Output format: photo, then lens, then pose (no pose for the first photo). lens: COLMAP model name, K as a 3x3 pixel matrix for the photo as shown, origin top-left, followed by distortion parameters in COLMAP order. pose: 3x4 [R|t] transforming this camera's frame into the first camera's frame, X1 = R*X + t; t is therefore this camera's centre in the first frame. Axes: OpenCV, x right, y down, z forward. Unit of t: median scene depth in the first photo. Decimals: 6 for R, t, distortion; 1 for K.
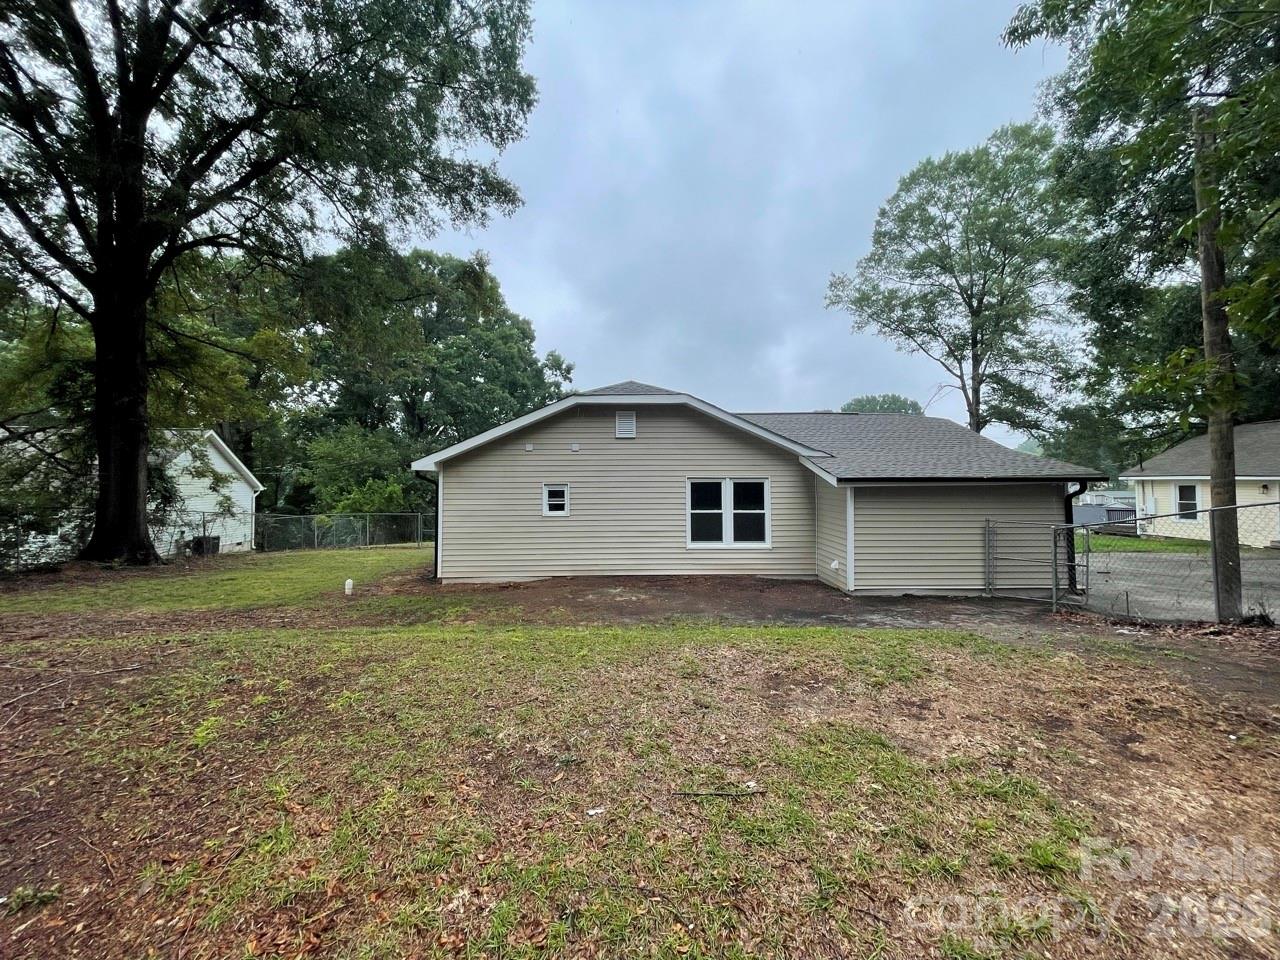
lens RADIAL K [[516.1, 0, 638.9], [0, 516.1, 470.4], [0, 0, 1]] dist [-0.008302, 0.000732]
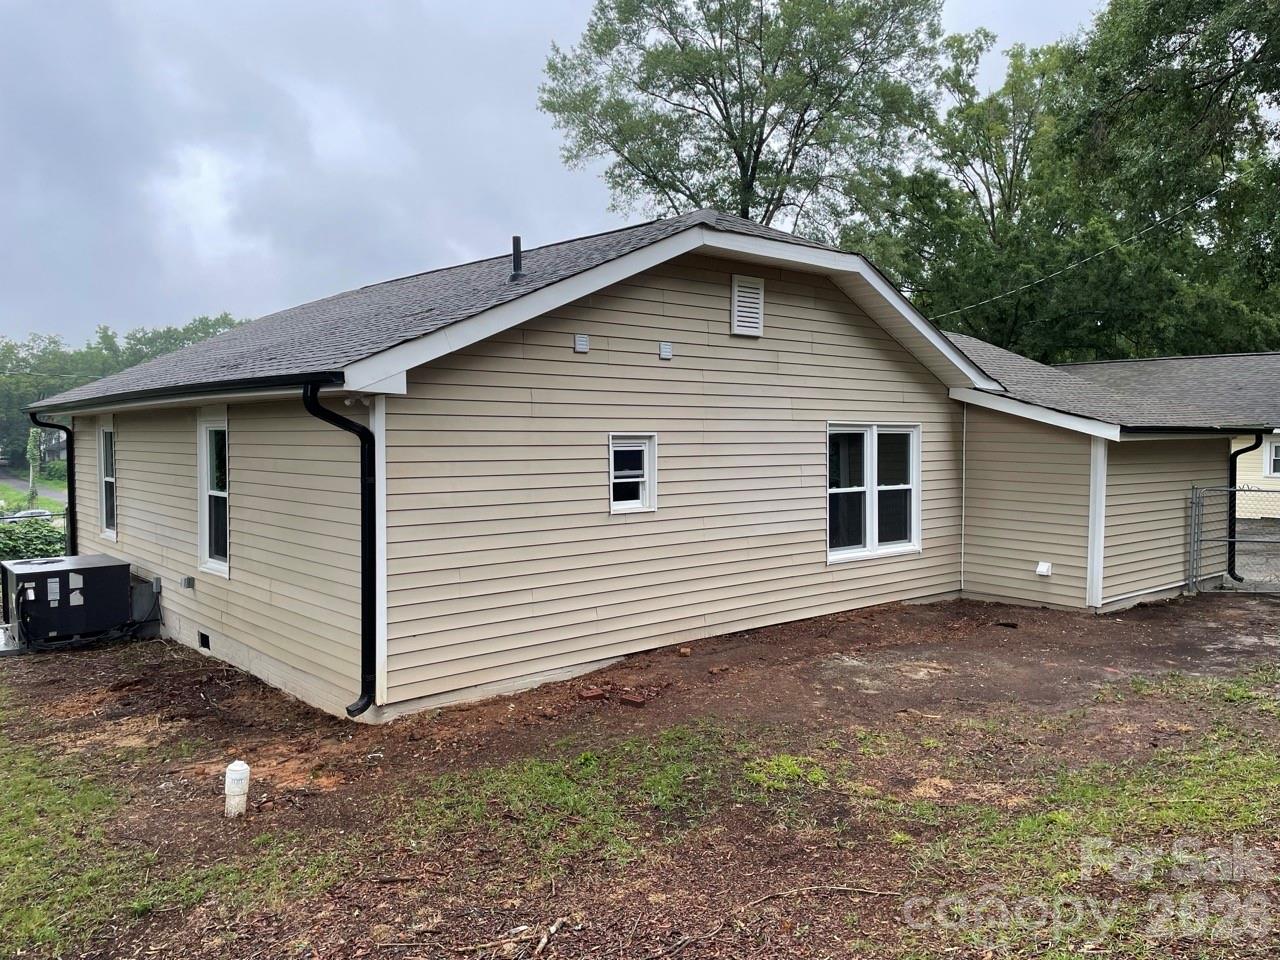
lens RADIAL K [[968.0, 0, 638.4], [0, 968.0, 474.4], [0, 0, 1]] dist [0.083041, -0.105085]
pose [[0.768368, -0.023361, 0.639582, -0.653277], [-0.018636, 0.998093, 0.058844, 0.011134], [-0.639737, -0.057133, 0.766468, 0.386899]]
